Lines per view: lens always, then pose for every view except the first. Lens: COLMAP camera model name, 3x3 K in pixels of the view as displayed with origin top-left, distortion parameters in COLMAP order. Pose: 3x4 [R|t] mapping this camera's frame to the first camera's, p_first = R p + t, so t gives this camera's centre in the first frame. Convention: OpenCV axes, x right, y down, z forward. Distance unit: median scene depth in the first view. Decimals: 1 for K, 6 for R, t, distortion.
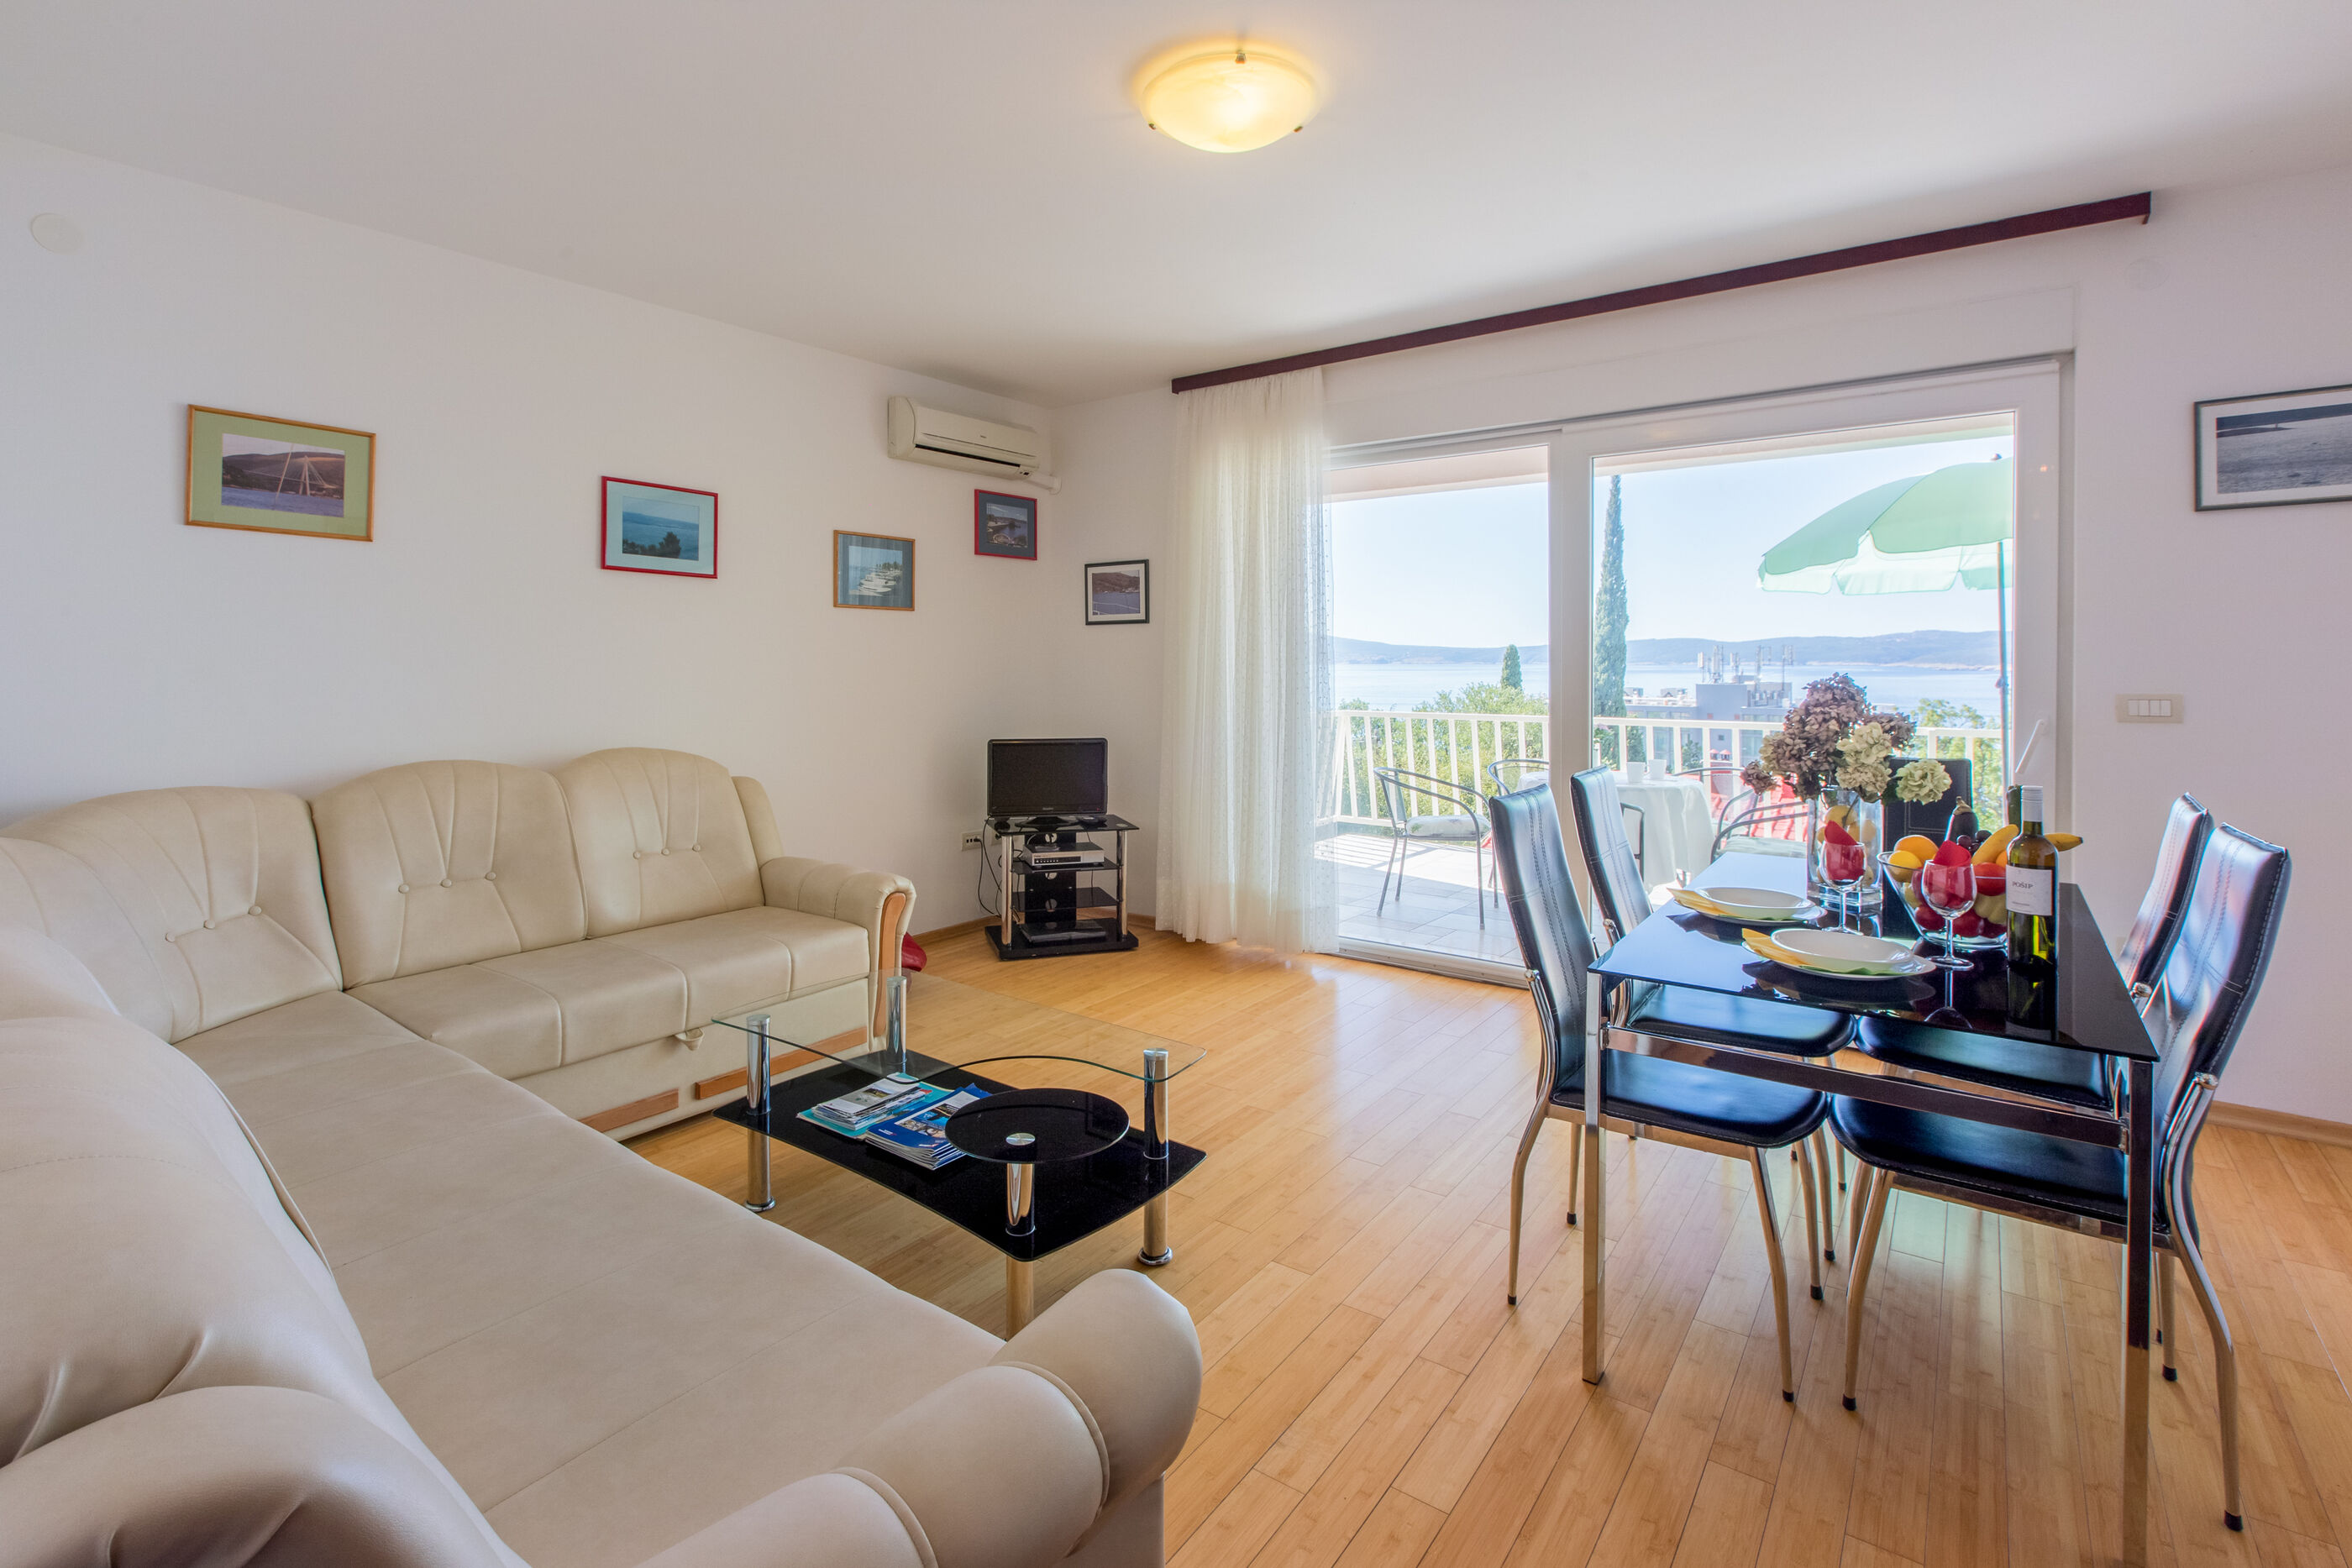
lens RADIAL K [[1112.1, 0, 1163.8], [0, 1112.1, 657.2], [0, 0, 1]] dist [-0.001664, -0.001131]
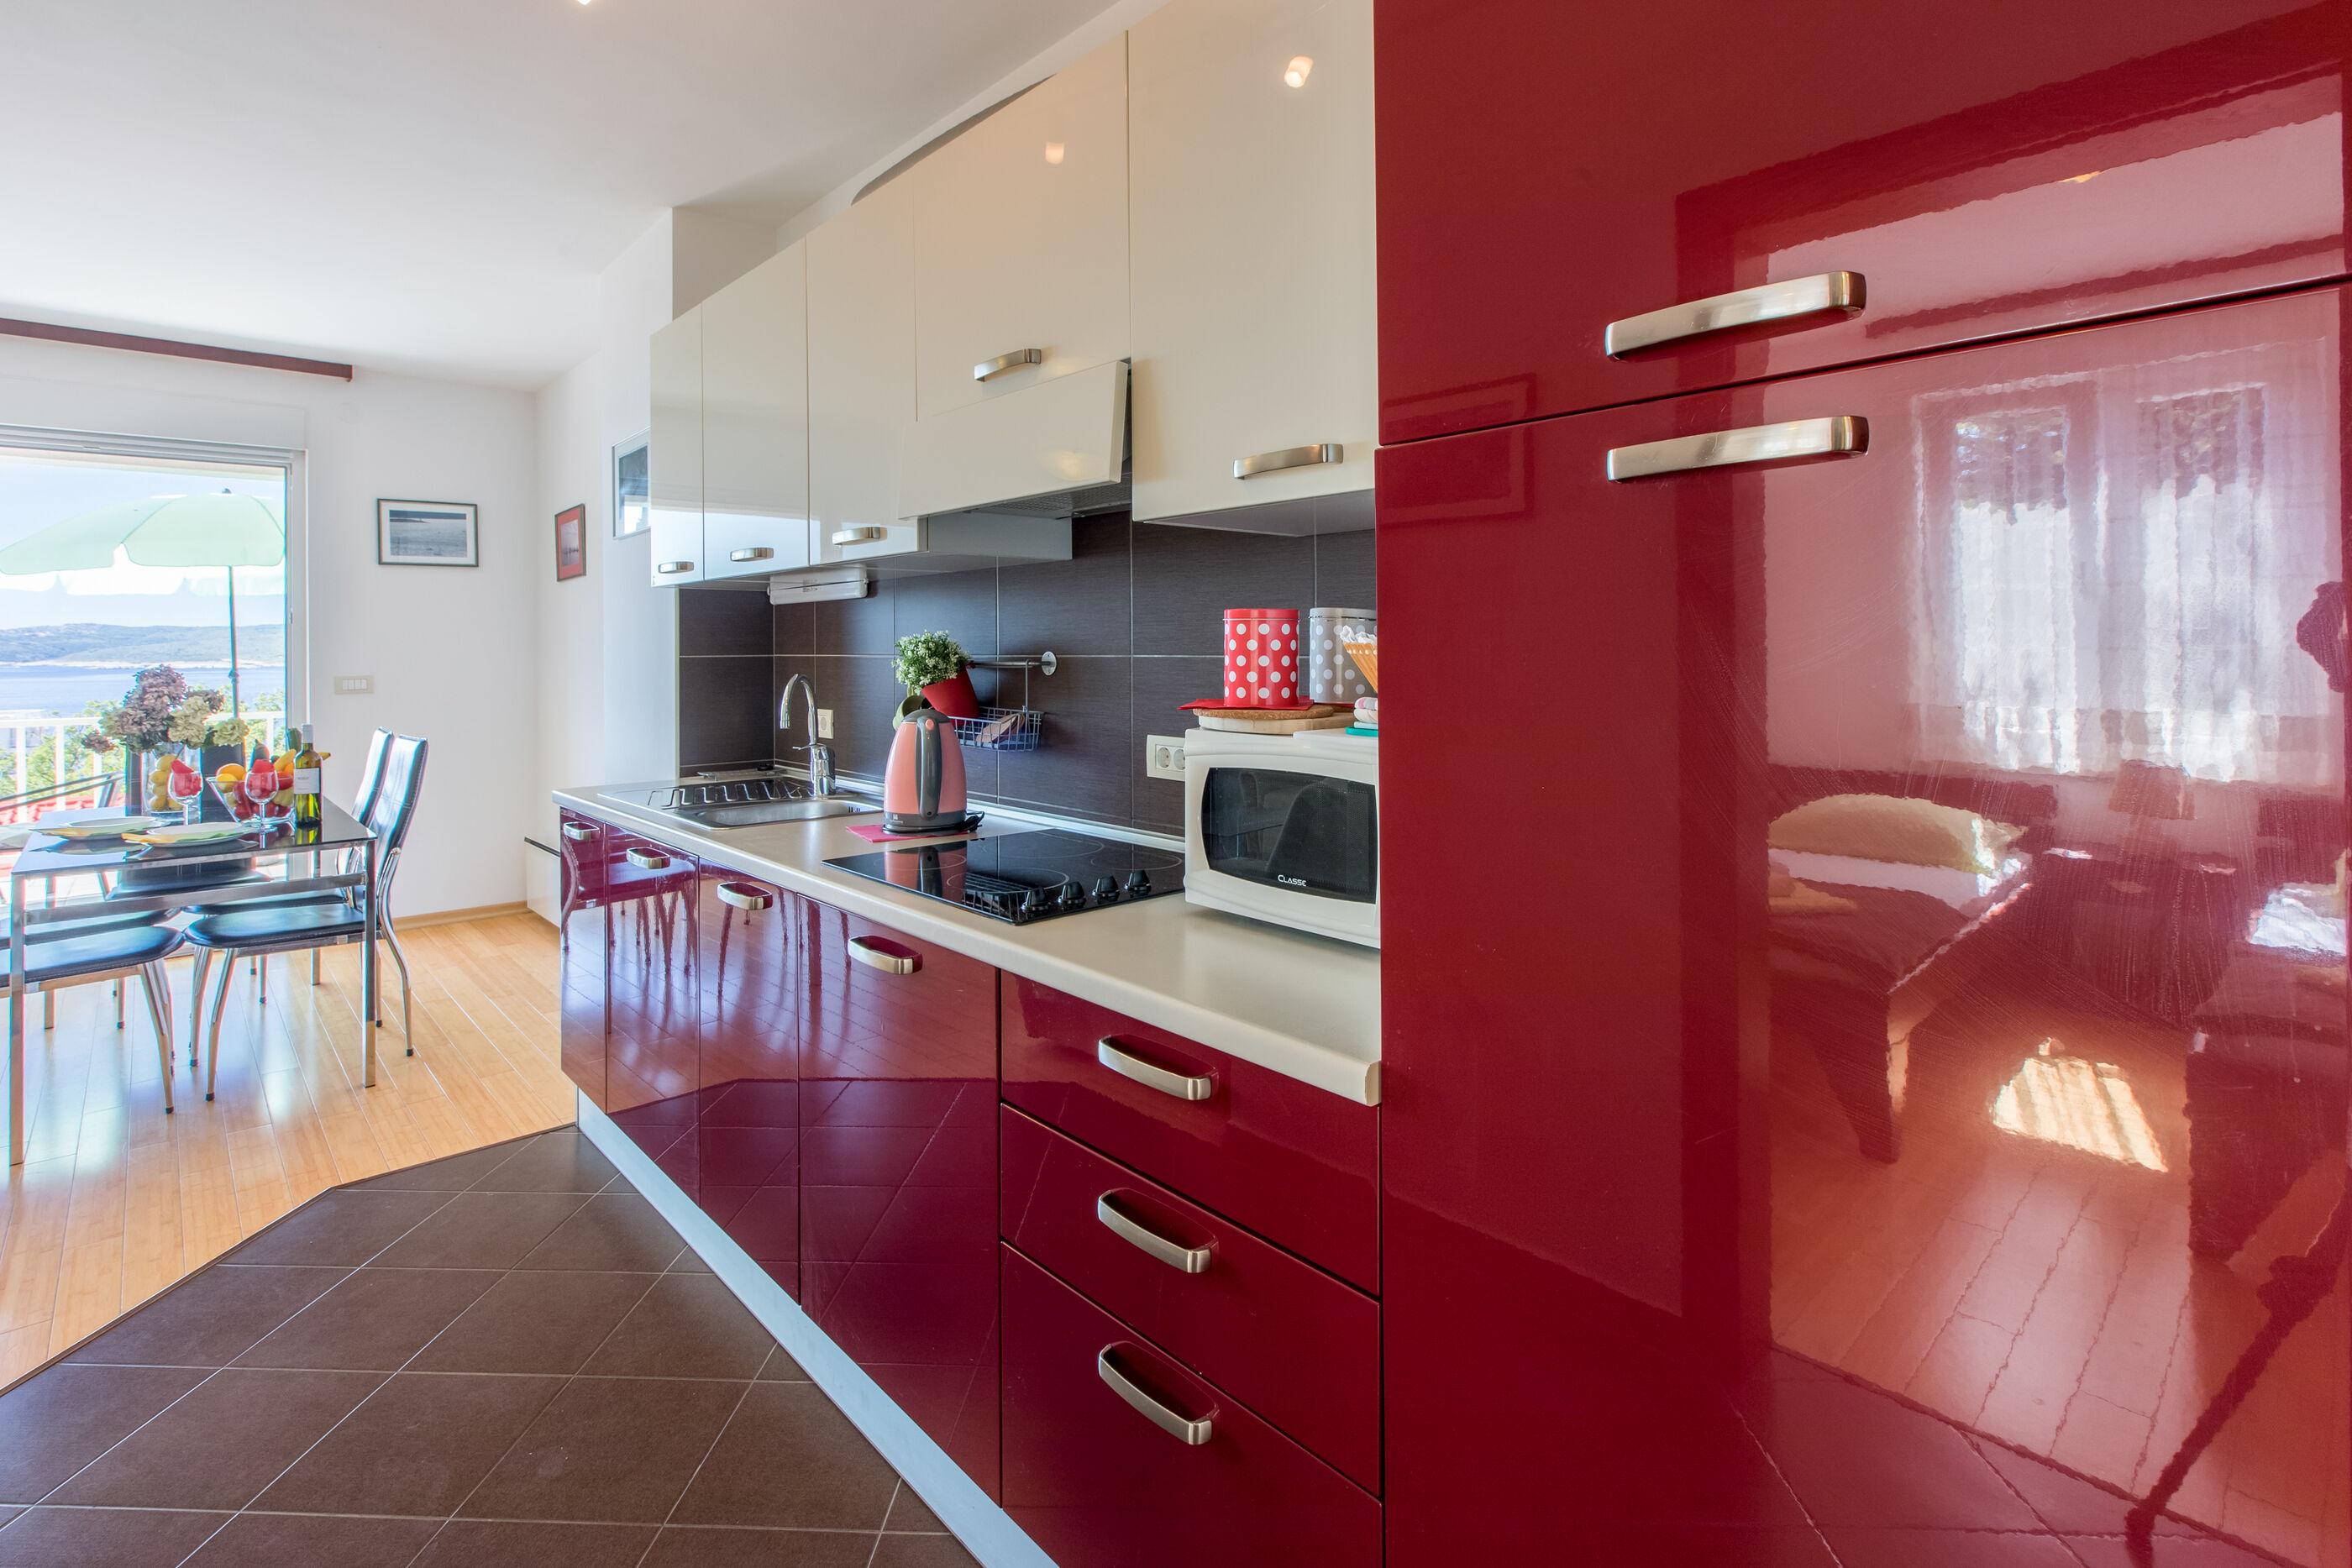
lens RADIAL K [[1112.1, 0, 1163.8], [0, 1112.1, 657.2], [0, 0, 1]] dist [-0.001664, -0.001131]
pose [[0.191746, -0.005693, 0.981428, -0.433376], [0.002928, 0.999982, 0.005229, 0.001161], [-0.981440, 0.001871, 0.191759, -0.427779]]
